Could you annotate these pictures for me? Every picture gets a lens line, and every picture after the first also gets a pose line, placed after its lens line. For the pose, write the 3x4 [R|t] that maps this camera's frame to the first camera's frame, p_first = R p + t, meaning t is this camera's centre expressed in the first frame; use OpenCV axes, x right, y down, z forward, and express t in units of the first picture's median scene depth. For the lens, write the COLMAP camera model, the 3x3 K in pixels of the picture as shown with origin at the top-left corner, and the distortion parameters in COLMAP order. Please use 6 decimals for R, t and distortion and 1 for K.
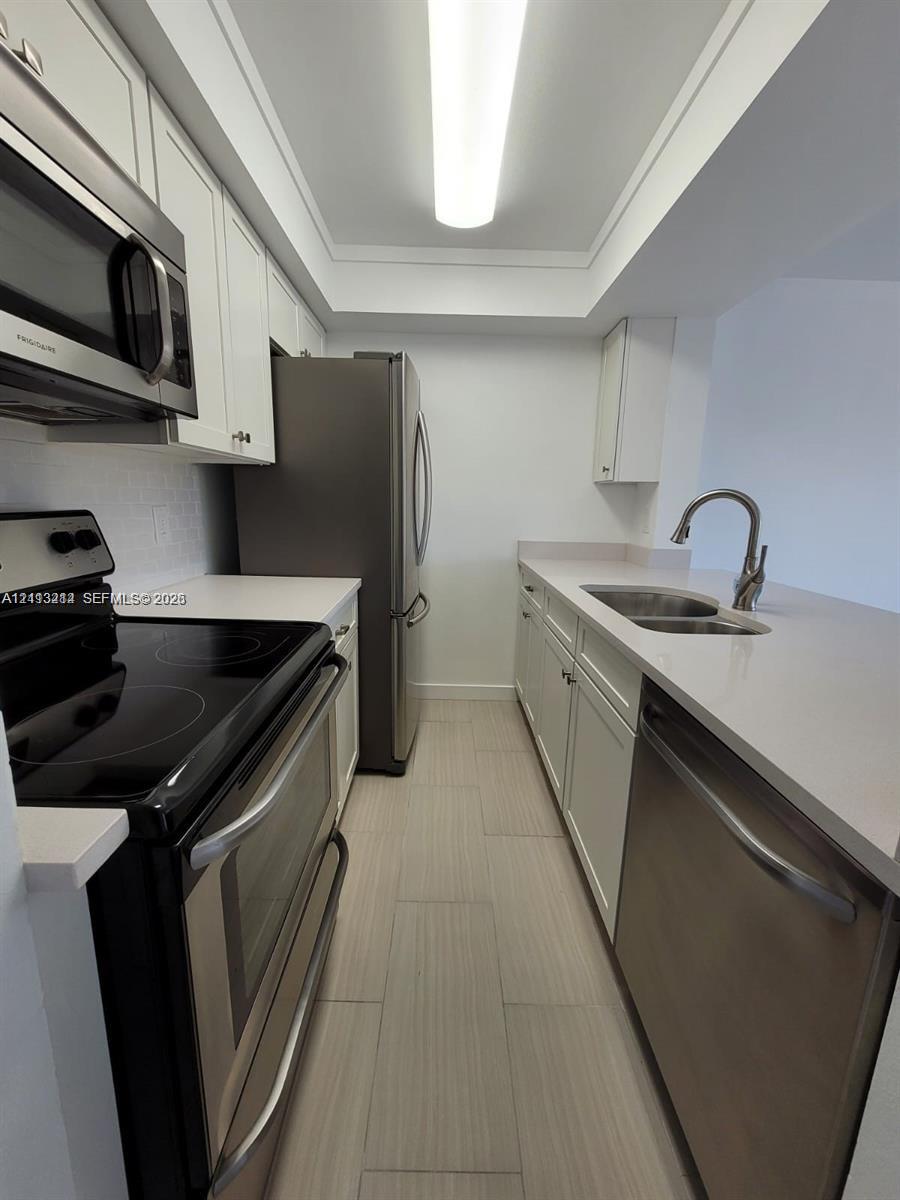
lens RADIAL K [[474.2, 0, 447.8], [0, 474.2, 596.1], [0, 0, 1]] dist [0.002068, 0.000063]
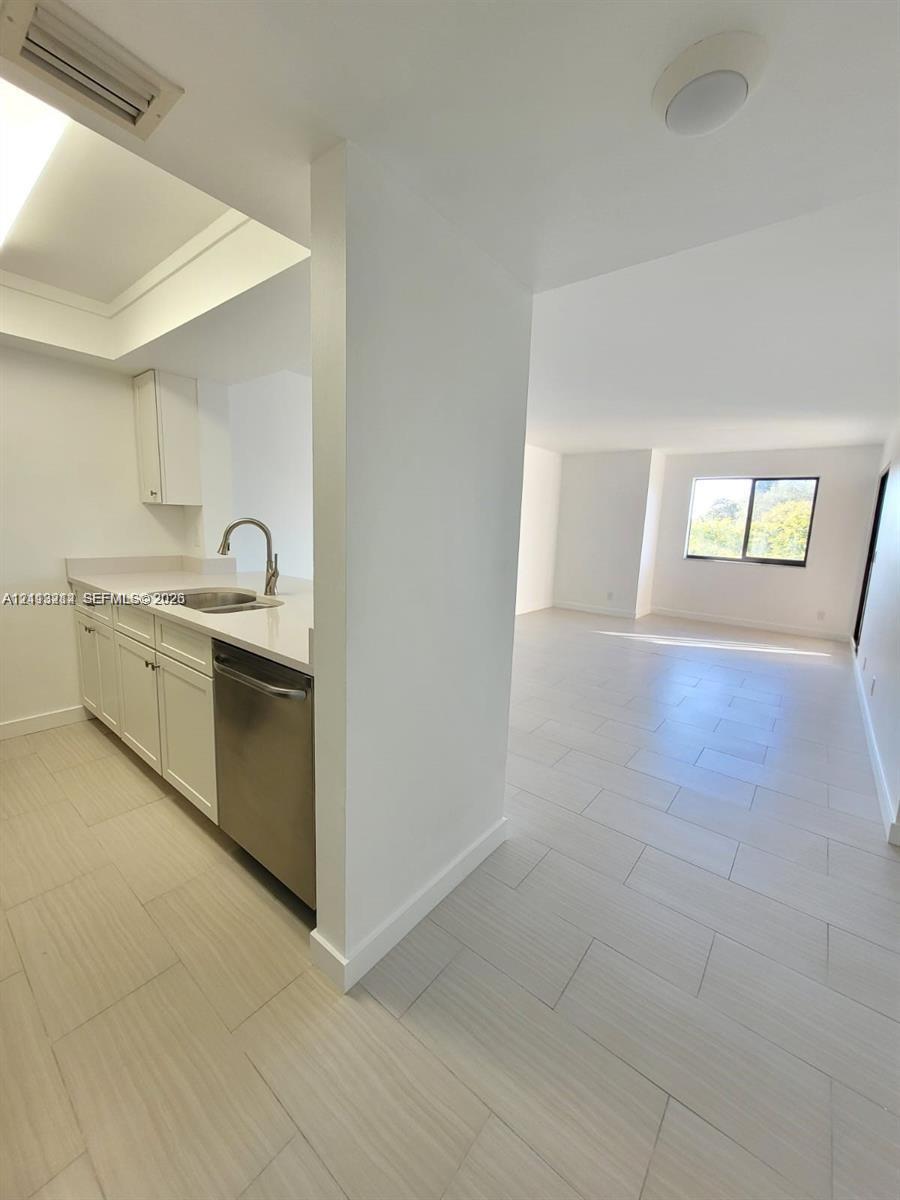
lens RADIAL K [[474.2, 0, 447.8], [0, 474.2, 596.1], [0, 0, 1]] dist [0.002068, 0.000063]
pose [[0.636903, -0.116392, 0.762107, -0.183336], [0.128615, 0.990726, 0.043823, 0.035841], [-0.760140, 0.070107, 0.645966, -0.418942]]
